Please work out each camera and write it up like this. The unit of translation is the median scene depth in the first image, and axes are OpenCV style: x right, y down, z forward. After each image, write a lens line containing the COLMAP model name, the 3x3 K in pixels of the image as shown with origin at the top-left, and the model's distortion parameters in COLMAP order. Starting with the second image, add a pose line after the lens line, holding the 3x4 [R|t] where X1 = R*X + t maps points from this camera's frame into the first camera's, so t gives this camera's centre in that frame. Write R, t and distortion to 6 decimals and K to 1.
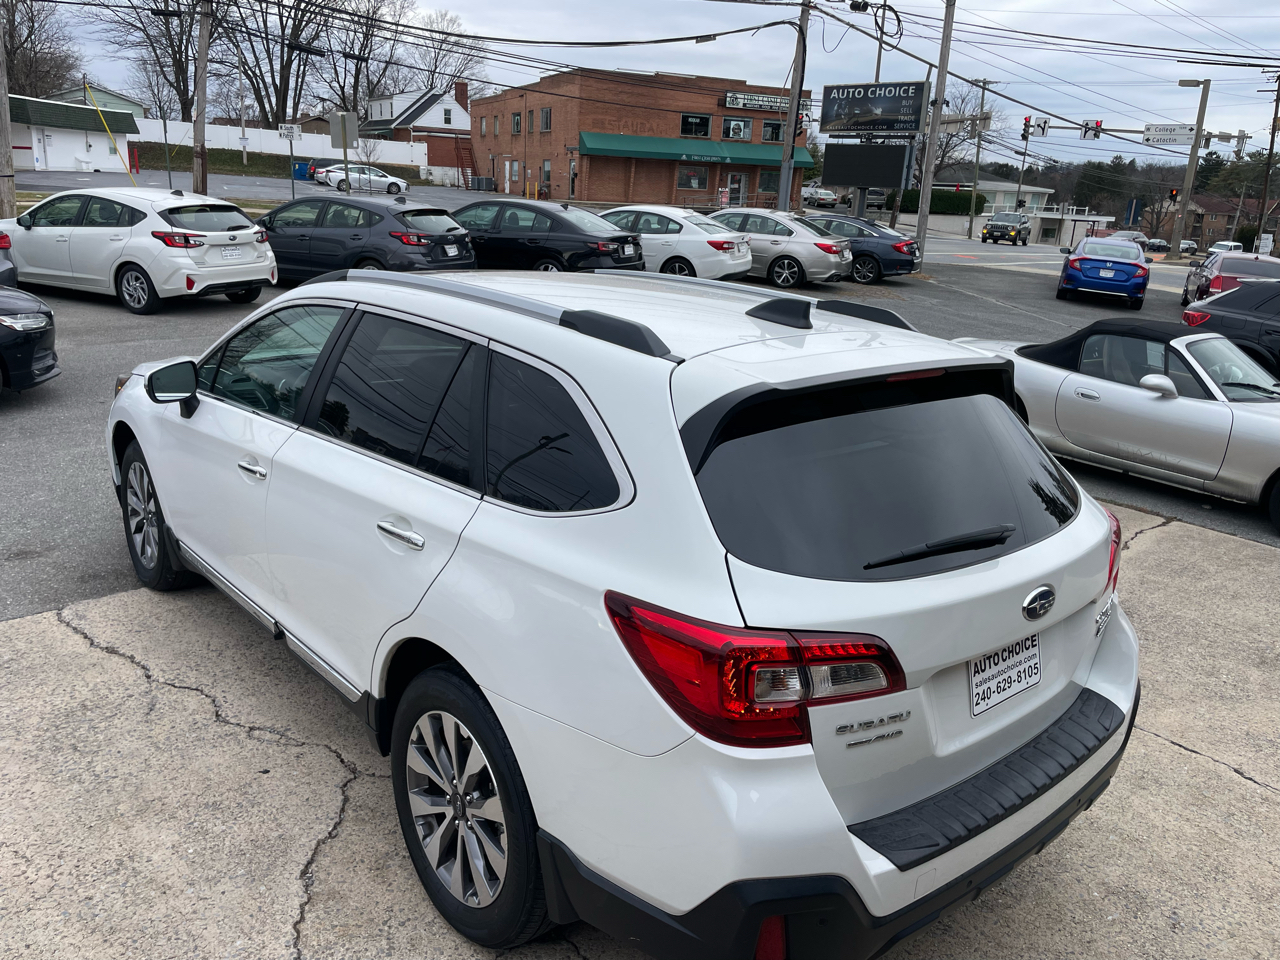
lens RADIAL K [[966.8, 0, 632.7], [0, 966.8, 461.4], [0, 0, 1]] dist [0.092501, -0.121754]
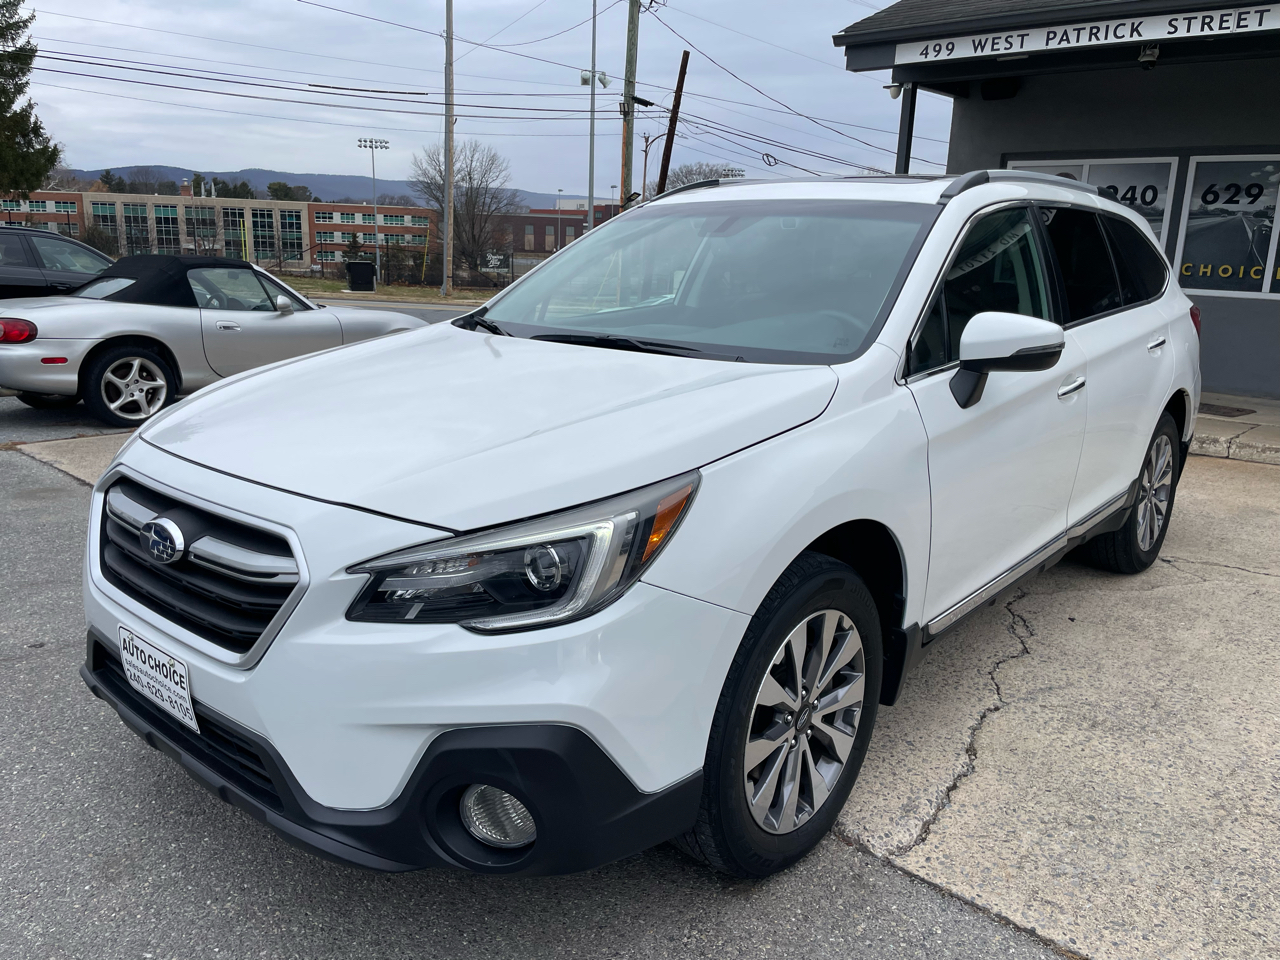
lens RADIAL K [[966.8, 0, 638.9], [0, 966.8, 473.8], [0, 0, 1]] dist [0.092501, -0.121754]
pose [[-0.107918, -0.285039, 0.952421, -0.072256], [0.234024, 0.923812, 0.302994, -0.016893], [-0.966223, 0.255588, -0.032990, 0.077783]]
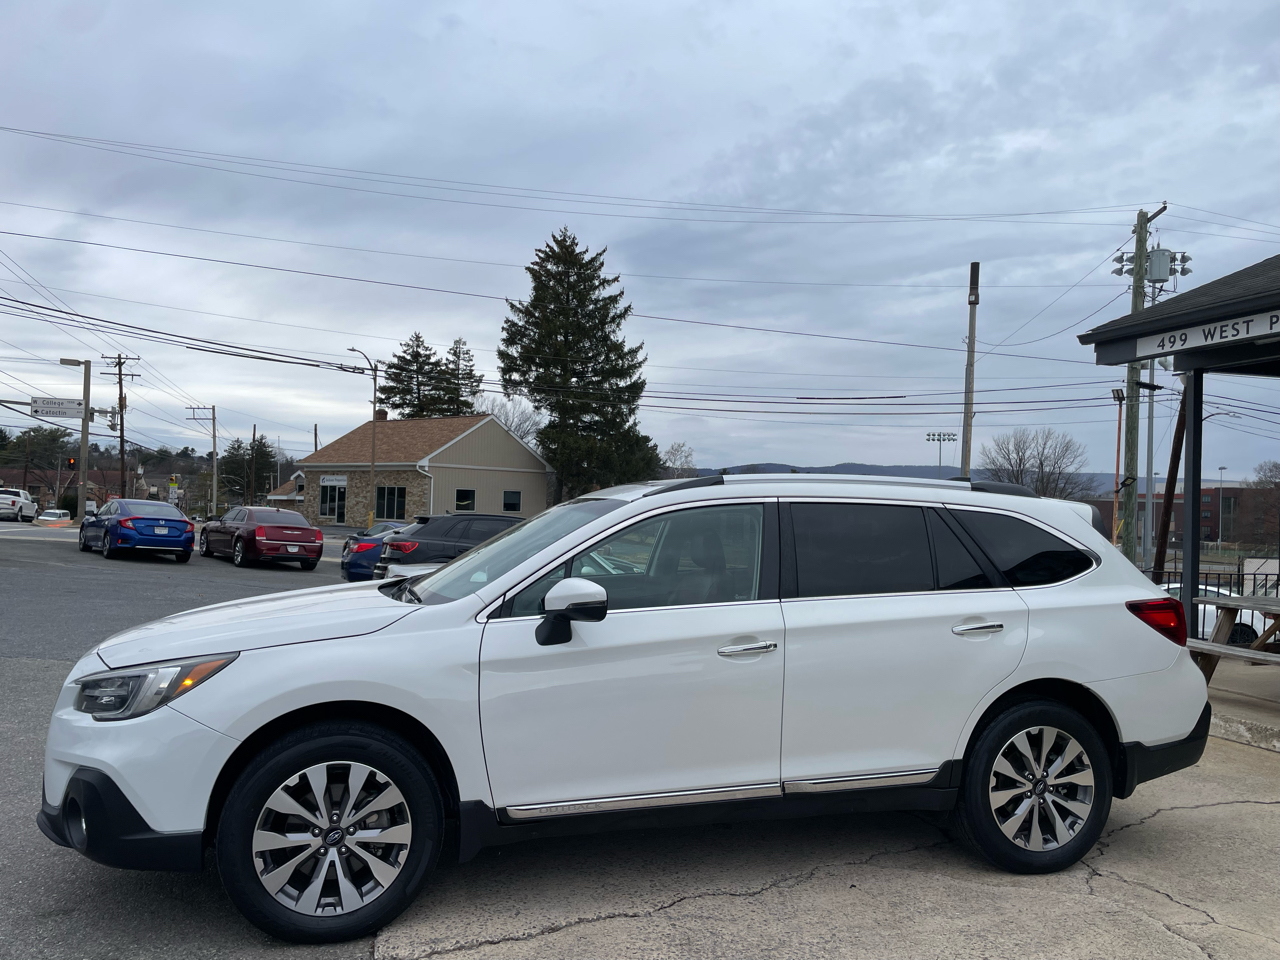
lens RADIAL K [[966.8, 0, 636.8], [0, 966.8, 486.0], [0, 0, 1]] dist [0.092501, -0.121754]
pose [[0.449096, -0.018316, 0.893296, -0.081953], [0.234334, 0.967206, -0.097978, -0.005647], [-0.862207, 0.253330, 0.438660, 0.029338]]
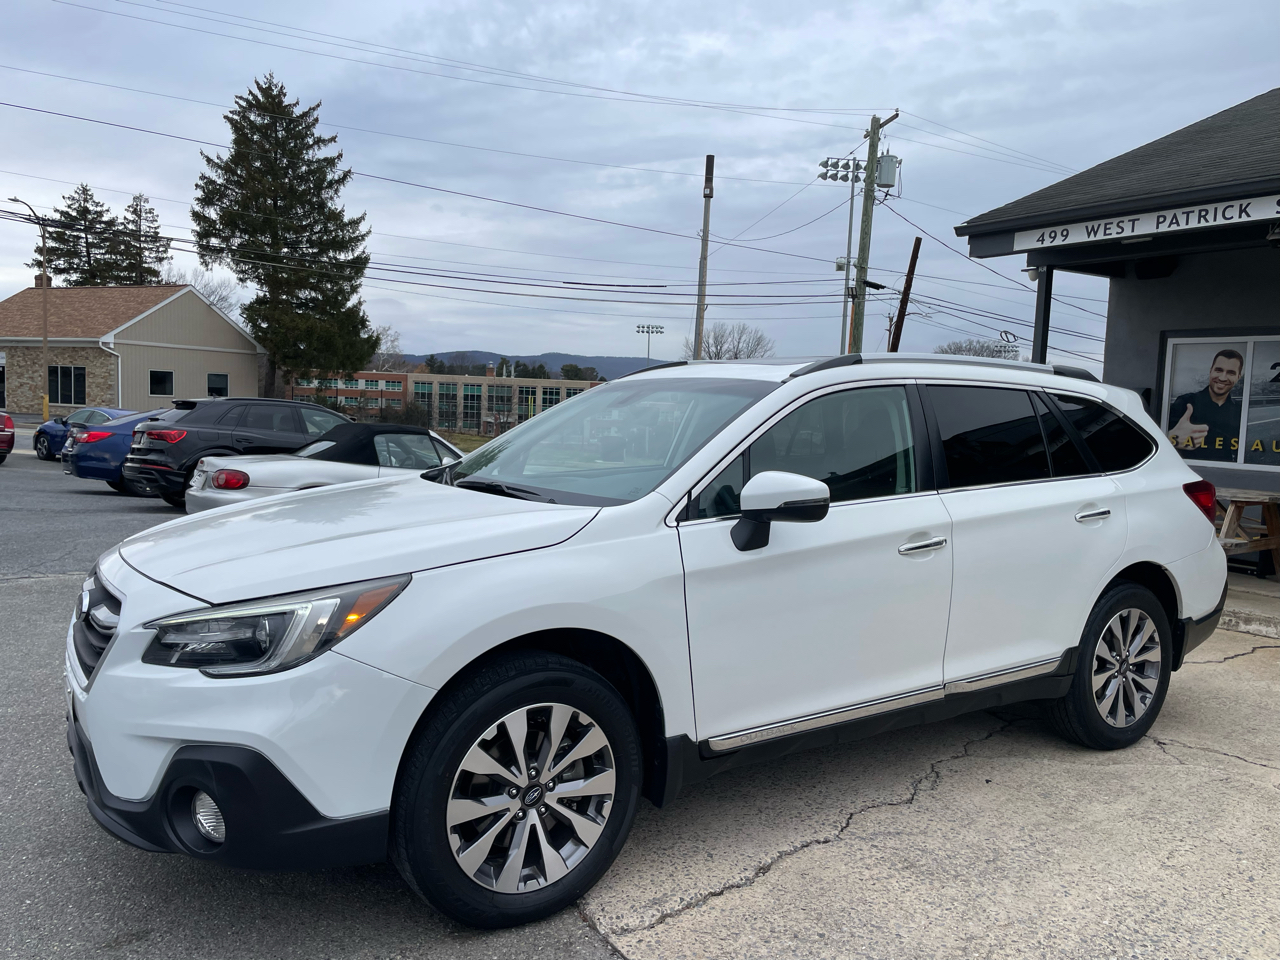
lens RADIAL K [[966.8, 0, 635.4], [0, 966.8, 485.2], [0, 0, 1]] dist [0.092501, -0.121754]
pose [[0.165682, -0.125768, 0.978127, -0.081142], [0.238429, 0.967519, 0.084017, -0.012048], [-0.956923, 0.219293, 0.190287, 0.057230]]
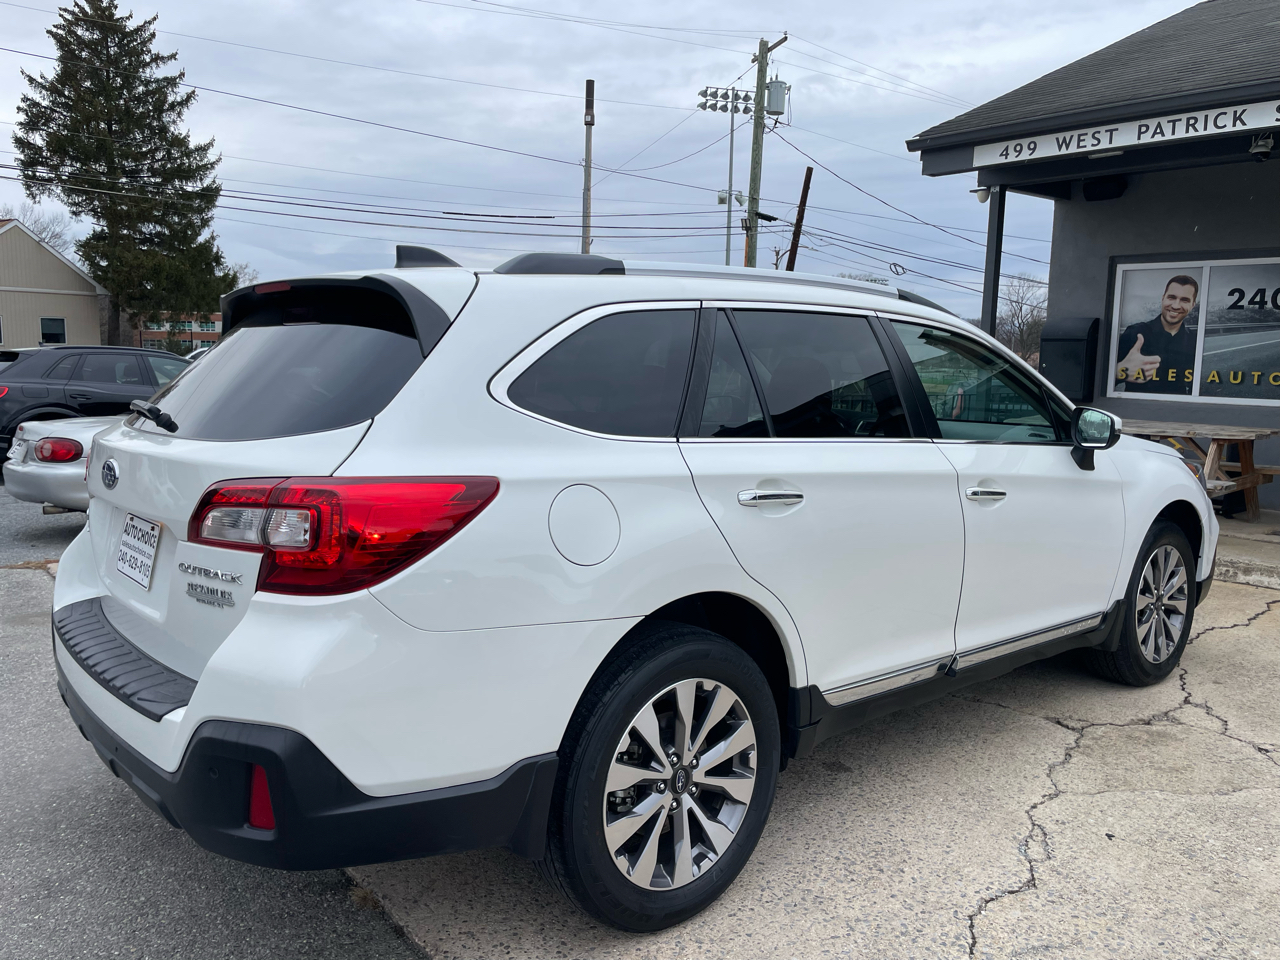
lens RADIAL K [[966.8, 0, 643.2], [0, 966.8, 473.2], [0, 0, 1]] dist [0.092501, -0.121754]
pose [[0.034207, -0.179125, 0.983232, -0.063708], [0.254368, 0.952969, 0.164762, -0.013841], [-0.966502, 0.244466, 0.078162, 0.065649]]
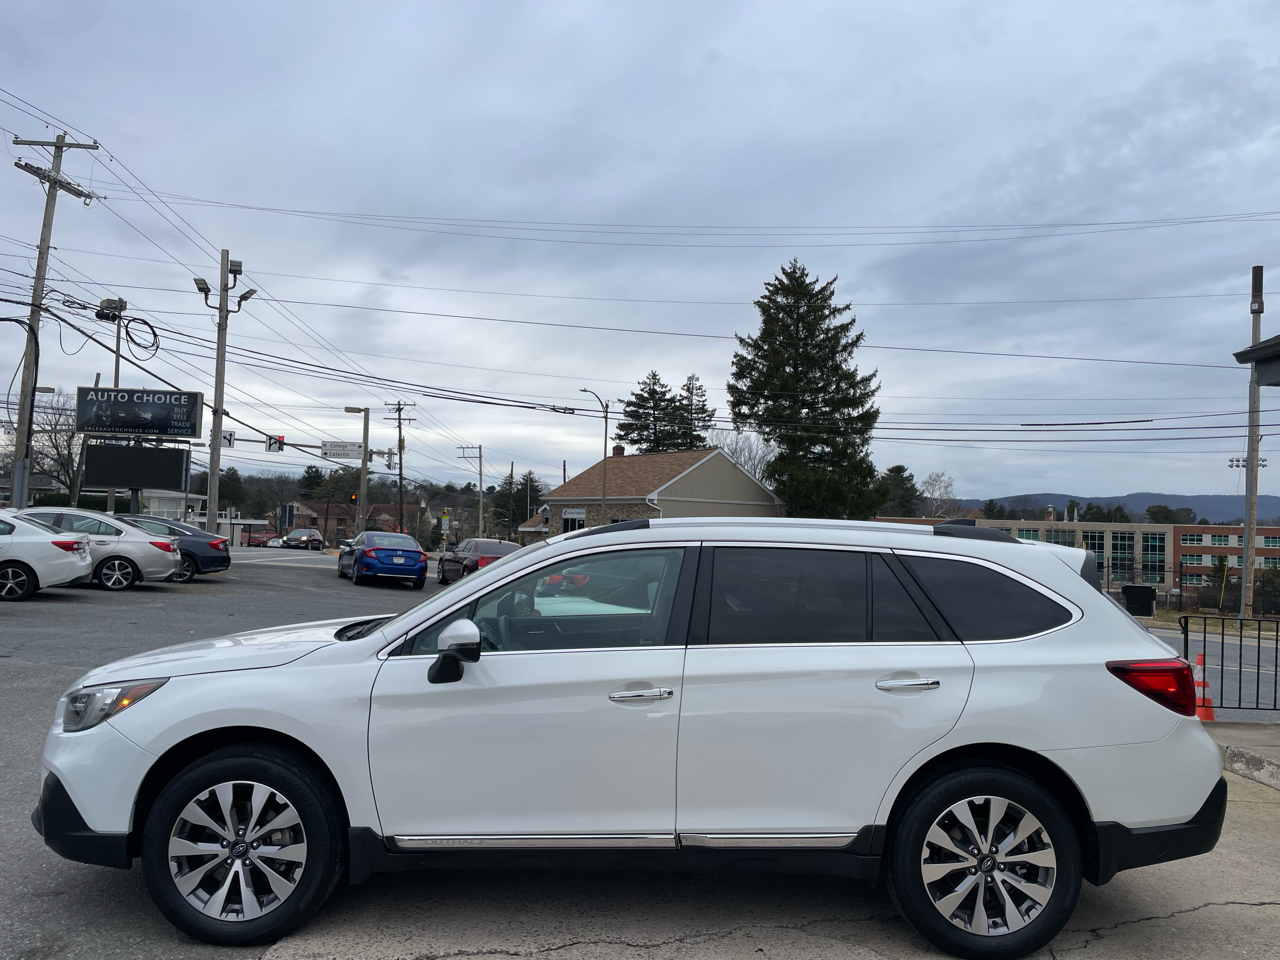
lens RADIAL K [[966.8, 0, 632.8], [0, 966.8, 488.9], [0, 0, 1]] dist [0.092501, -0.121754]
pose [[0.666973, 0.003710, 0.745073, -0.070048], [0.200917, 0.962049, -0.184647, -0.001356], [-0.717481, 0.272852, 0.640915, 0.010495]]
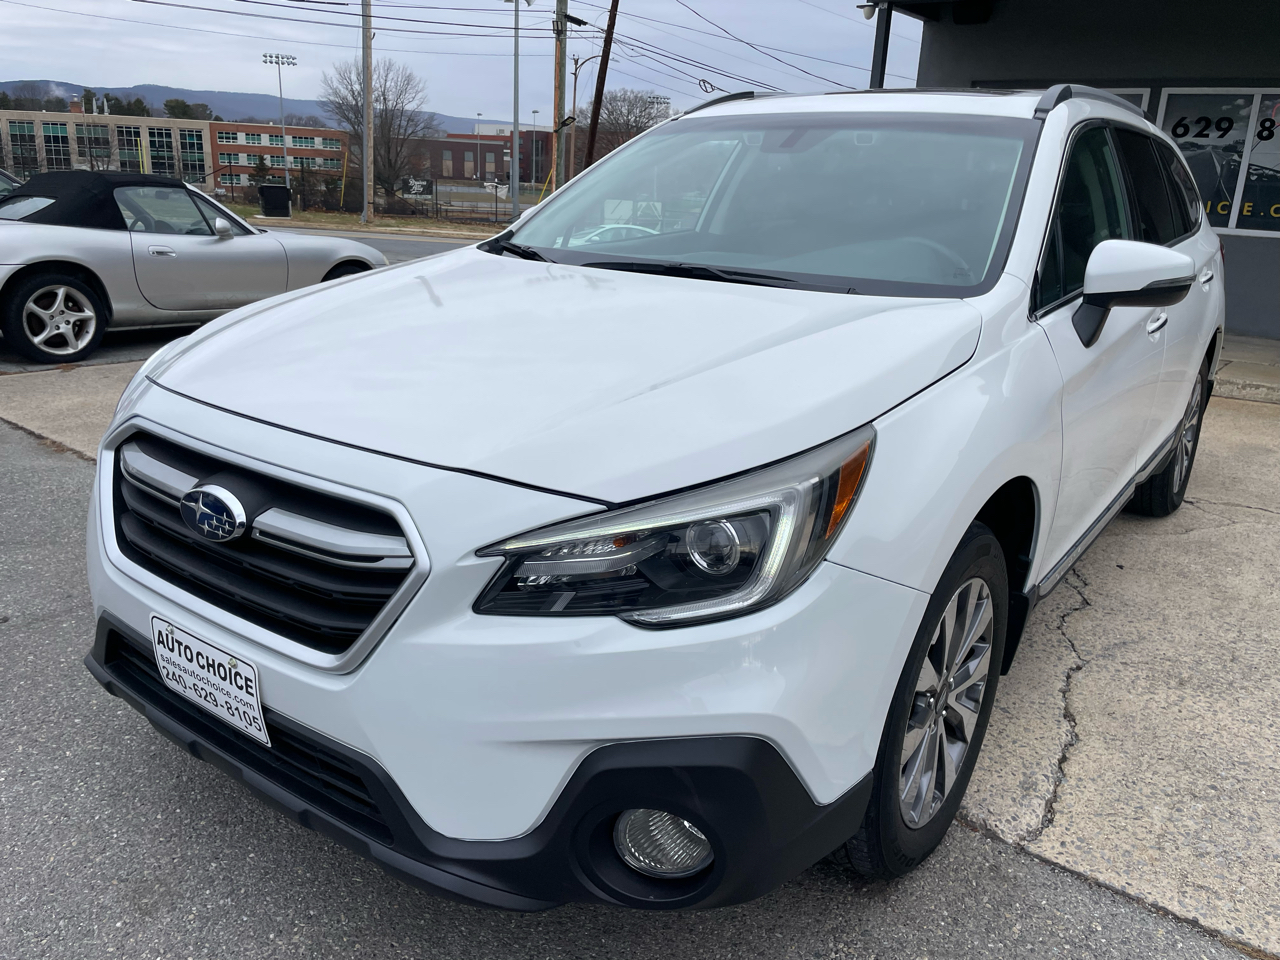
lens RADIAL K [[966.8, 0, 644.8], [0, 966.8, 468.0], [0, 0, 1]] dist [0.092501, -0.121754]
pose [[-0.188639, -0.341406, 0.920792, -0.066282], [0.211074, 0.901617, 0.377538, -0.017255], [-0.959095, 0.265573, -0.098018, 0.083582]]
